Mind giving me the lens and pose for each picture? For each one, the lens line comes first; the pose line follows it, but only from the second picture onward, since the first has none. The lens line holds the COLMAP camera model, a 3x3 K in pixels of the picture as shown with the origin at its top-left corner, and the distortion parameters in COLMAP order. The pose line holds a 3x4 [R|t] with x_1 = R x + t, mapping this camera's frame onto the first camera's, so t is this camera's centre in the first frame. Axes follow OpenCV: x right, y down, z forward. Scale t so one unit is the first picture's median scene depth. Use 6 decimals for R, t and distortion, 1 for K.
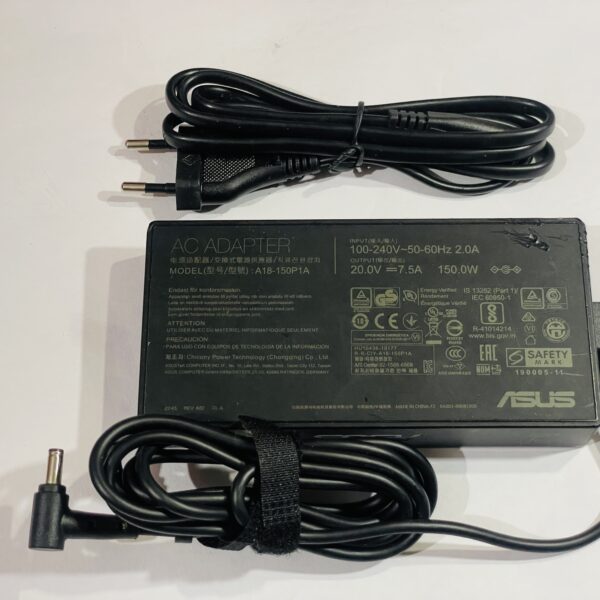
lens RADIAL K [[1228.9, 0, 299.2], [0, 1228.9, 303.1], [0, 0, 1]] dist [-0.000959, 0.000000]
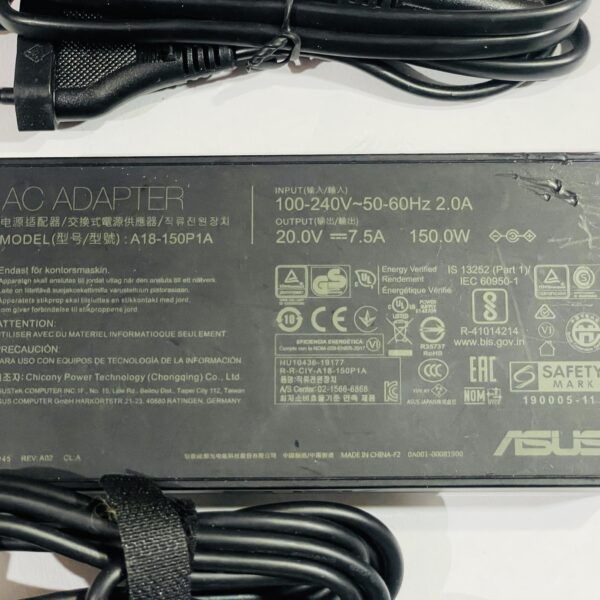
lens RADIAL K [[1228.9, 0, 313.3], [0, 1228.9, 306.9], [0, 0, 1]] dist [-0.000959, 0.000000]
pose [[0.999944, -0.006184, 0.008538, 0.056821], [0.004425, 0.981294, 0.192463, -0.118315], [-0.009568, -0.192414, 0.981267, 0.355299]]
